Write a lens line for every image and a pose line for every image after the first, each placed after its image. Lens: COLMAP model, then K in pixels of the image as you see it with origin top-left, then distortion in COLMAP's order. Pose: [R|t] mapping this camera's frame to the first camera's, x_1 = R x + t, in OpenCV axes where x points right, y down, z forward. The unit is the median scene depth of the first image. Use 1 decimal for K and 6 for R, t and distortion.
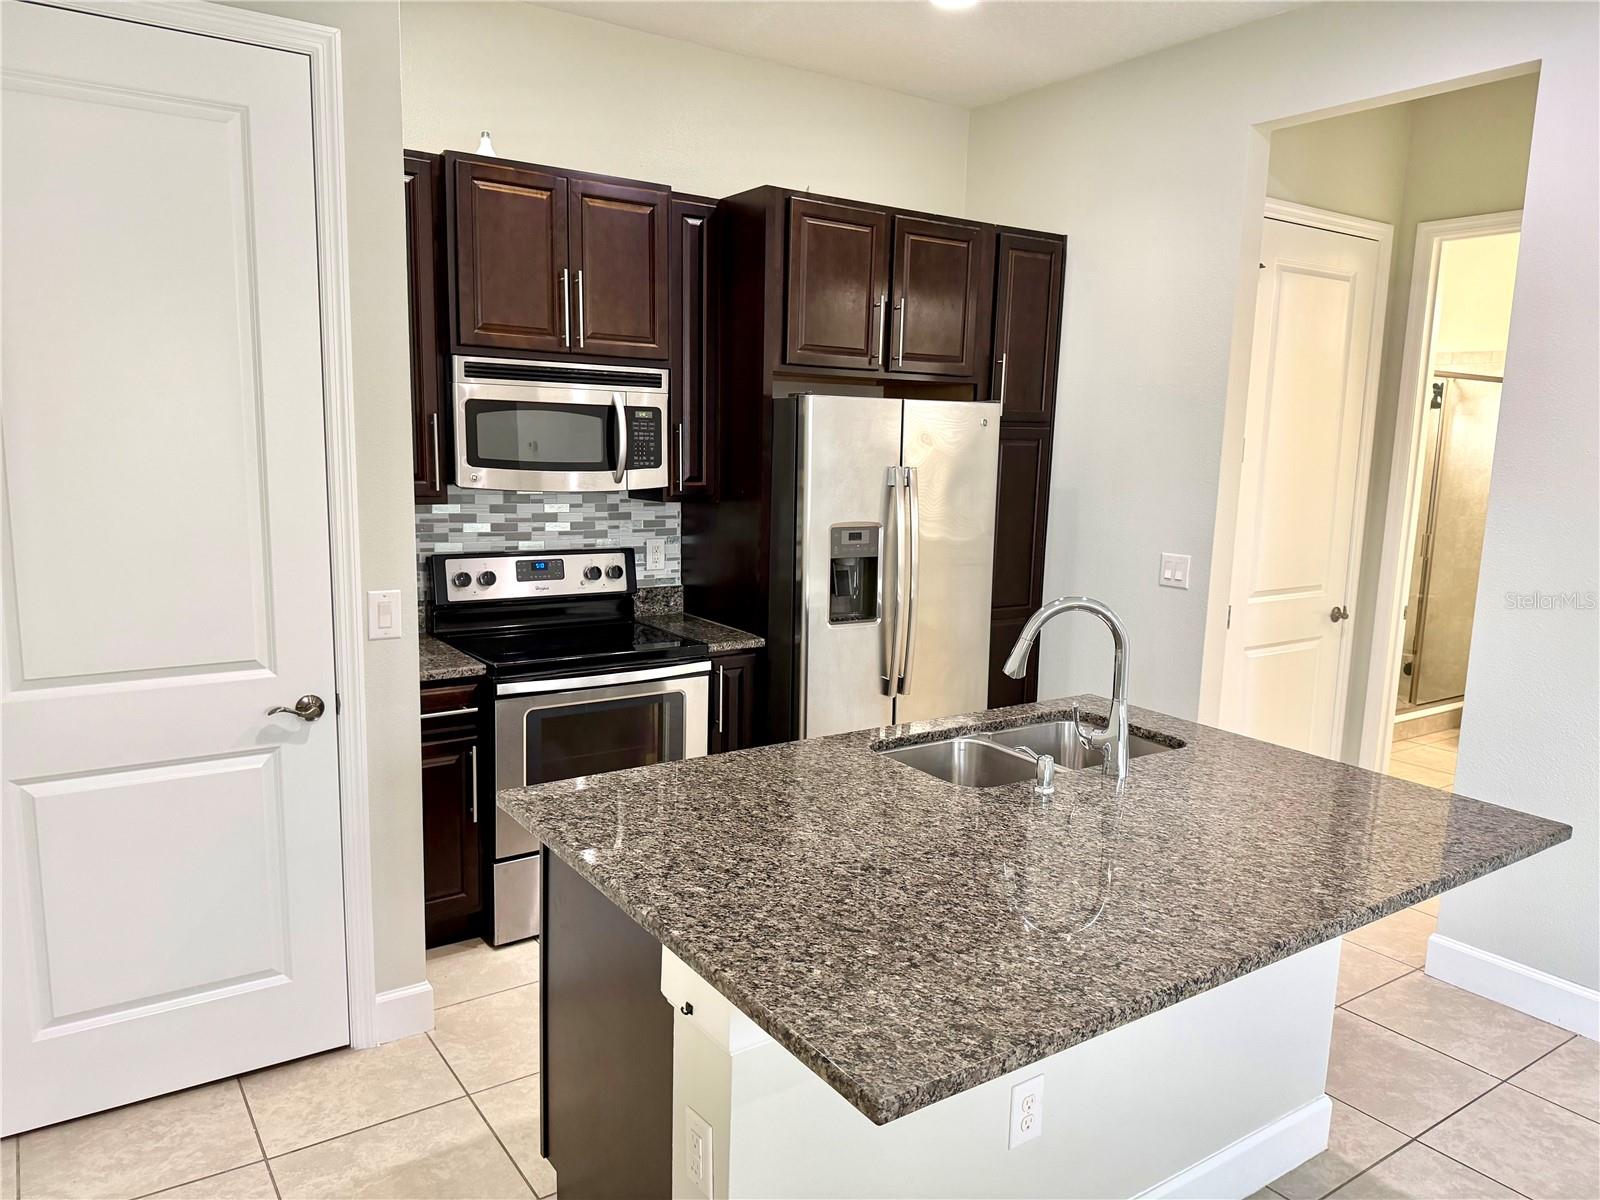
lens RADIAL K [[1121.9, 0, 810.0], [0, 1121.9, 619.4], [0, 0, 1]] dist [0.034712, -0.033979]
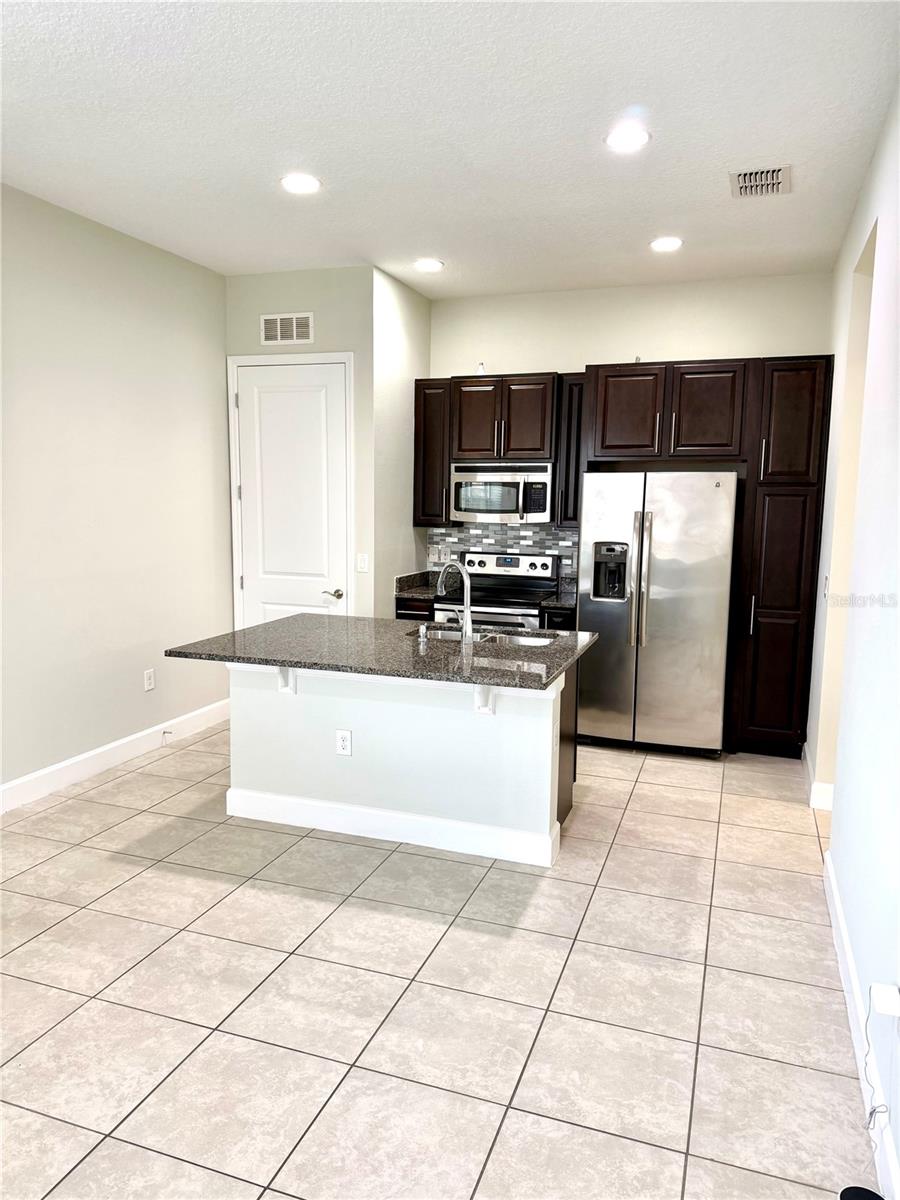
lens RADIAL K [[835.5, 0, 443.3], [0, 835.5, 604.1], [0, 0, 1]] dist [0.110415, -0.216963]
pose [[0.575362, 0.087322, -0.813224, 0.980152], [-0.131831, 0.991185, 0.013159, 0.029296], [0.807204, 0.099637, 0.581802, 0.009402]]
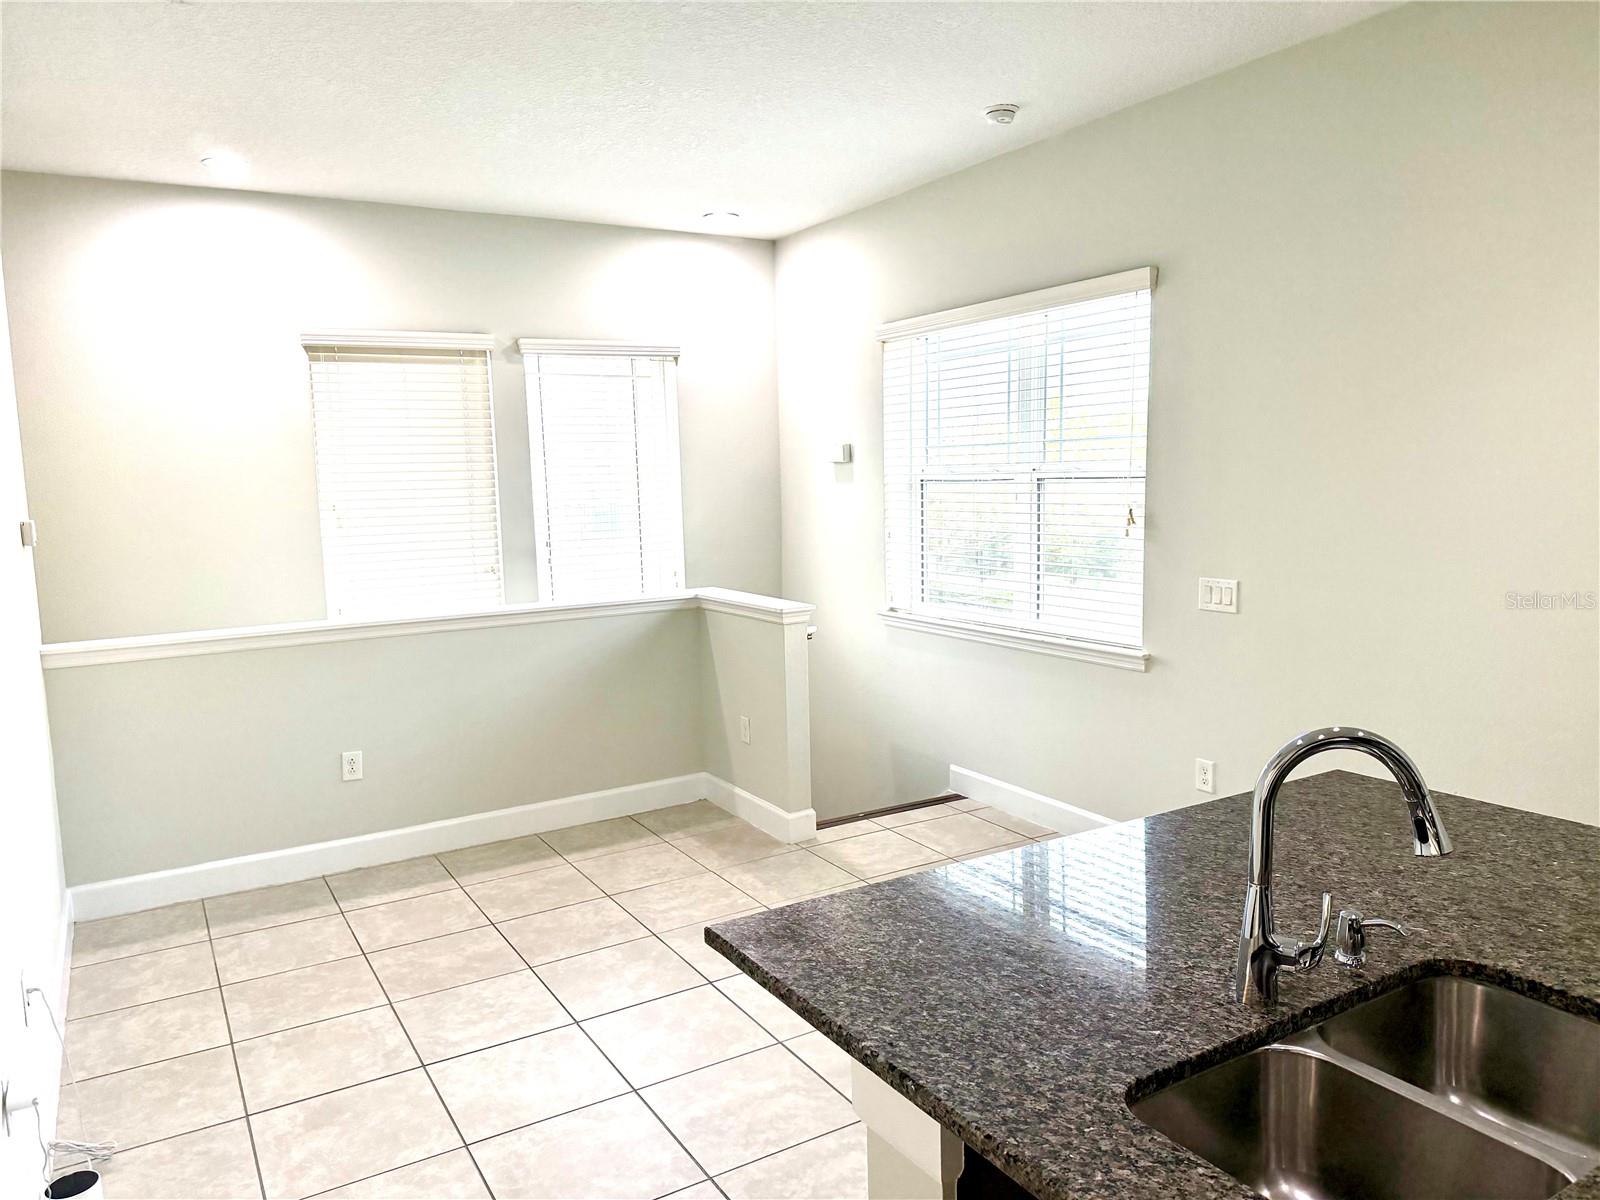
lens RADIAL K [[1107.9, 0, 798.8], [0, 1107.9, 605.0], [0, 0, 1]] dist [0.068022, -0.091353]
pose [[-0.997753, -0.009213, 0.066368, 0.311024], [0.010152, 0.958281, 0.285647, -0.168374], [-0.066231, 0.285678, -0.956034, 0.988918]]
